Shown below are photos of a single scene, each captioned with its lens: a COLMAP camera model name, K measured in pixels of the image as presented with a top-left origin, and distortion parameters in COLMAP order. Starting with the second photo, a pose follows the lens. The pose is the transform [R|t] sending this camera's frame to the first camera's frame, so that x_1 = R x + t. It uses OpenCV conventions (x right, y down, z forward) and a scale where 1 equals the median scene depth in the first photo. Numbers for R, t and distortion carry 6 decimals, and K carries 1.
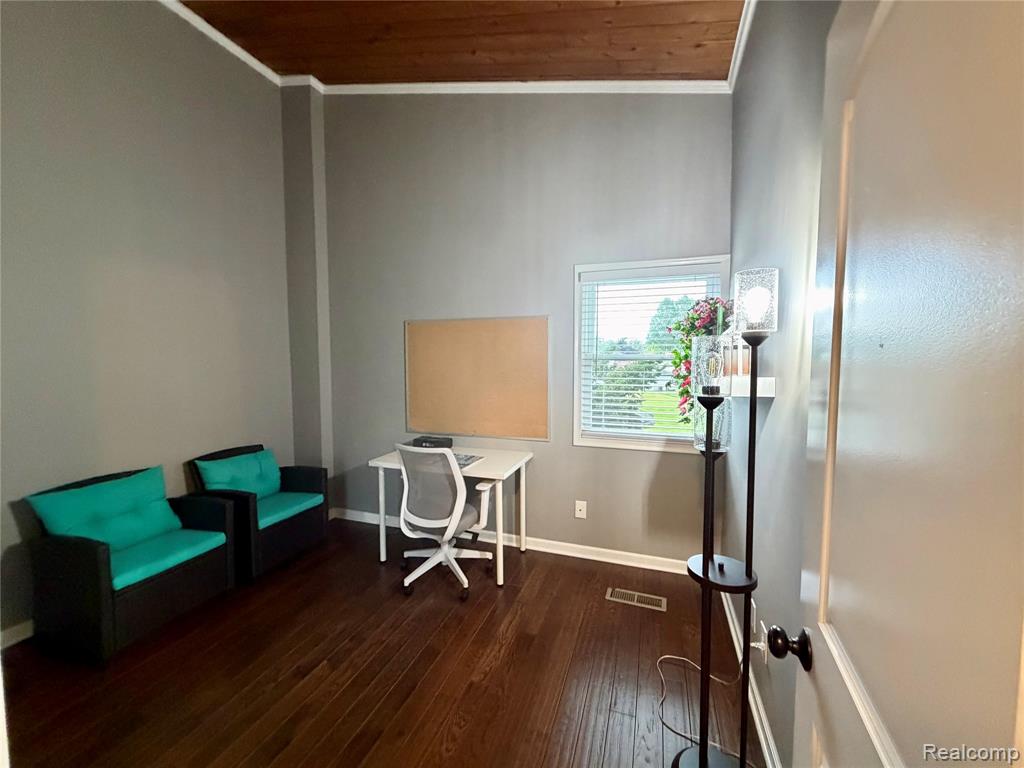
lens RADIAL K [[409.4, 0, 513.4], [0, 409.4, 382.5], [0, 0, 1]] dist [-0.000626, 0.000488]
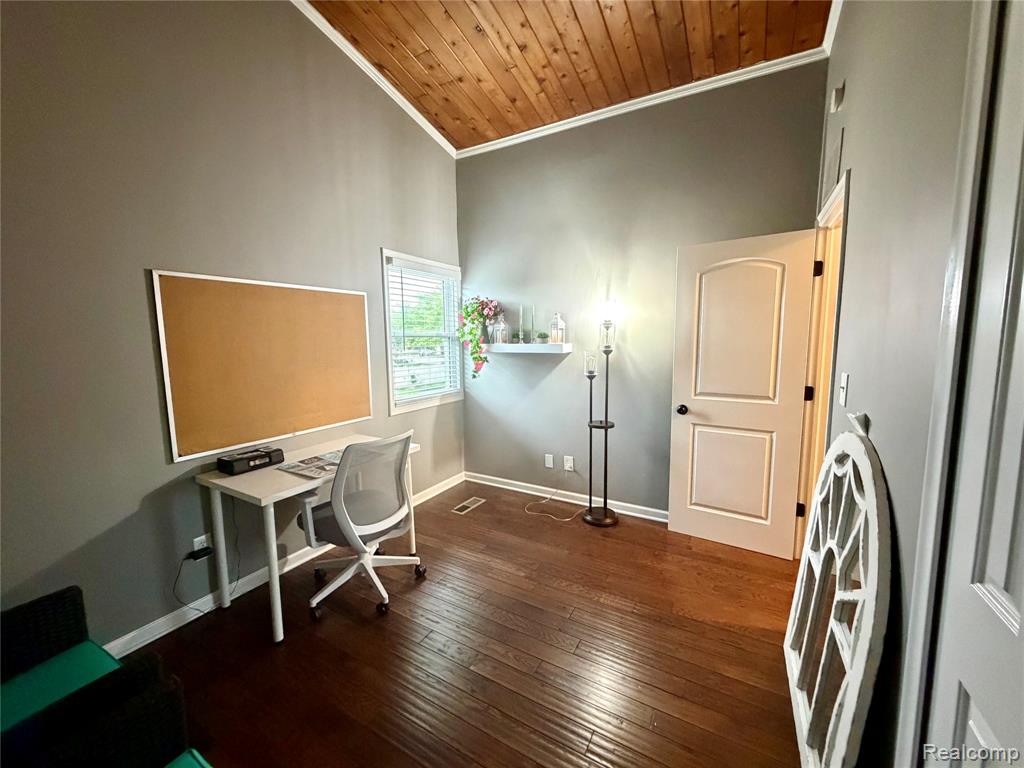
lens RADIAL K [[409.4, 0, 511.0], [0, 409.4, 383.1], [0, 0, 1]] dist [-0.000626, 0.000488]
pose [[0.180979, -0.113217, 0.976949, -0.907281], [0.068122, 0.992409, 0.102389, -0.025082], [-0.981125, 0.048021, 0.187318, 0.510972]]
